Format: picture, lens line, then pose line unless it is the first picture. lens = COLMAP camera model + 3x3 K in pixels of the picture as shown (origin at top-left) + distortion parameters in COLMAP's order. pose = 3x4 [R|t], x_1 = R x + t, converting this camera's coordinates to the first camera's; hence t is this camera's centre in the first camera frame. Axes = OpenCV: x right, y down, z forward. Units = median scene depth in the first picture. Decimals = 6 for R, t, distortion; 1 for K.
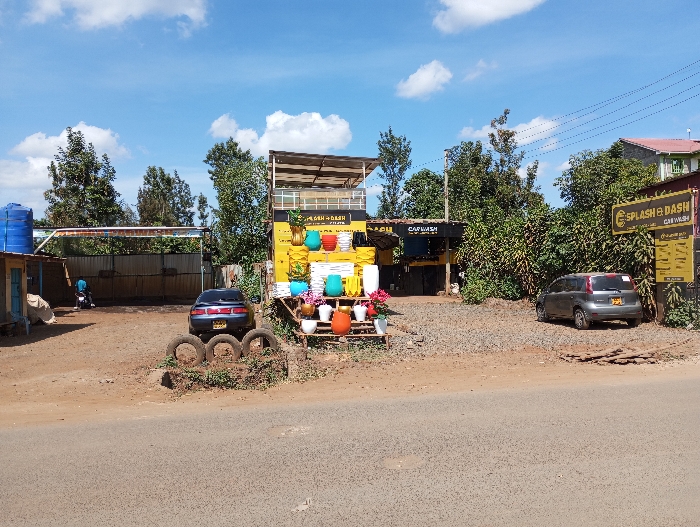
lens RADIAL K [[556.0, 0, 348.3], [0, 556.0, 261.7], [0, 0, 1]] dist [0.047679, -0.017168]
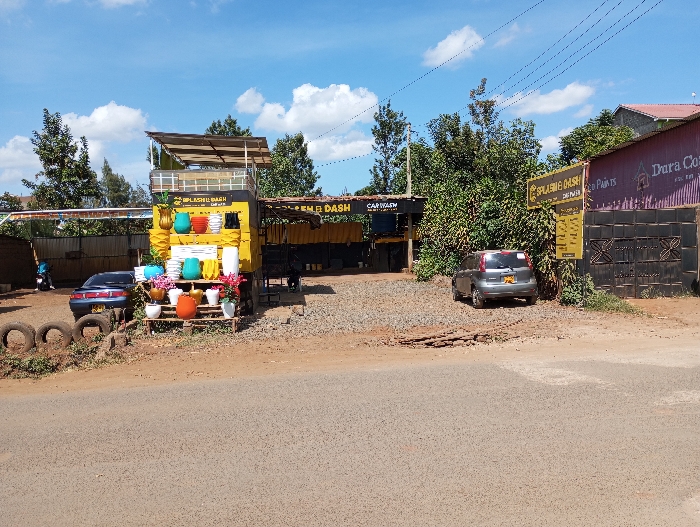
lens RADIAL K [[556.0, 0, 351.6], [0, 556.0, 265.9], [0, 0, 1]] dist [0.047679, -0.017168]
pose [[0.998622, -0.014000, -0.050581, 0.217876], [0.016624, 0.998517, 0.051836, -0.006484], [0.049780, -0.052606, 0.997374, 0.017060]]
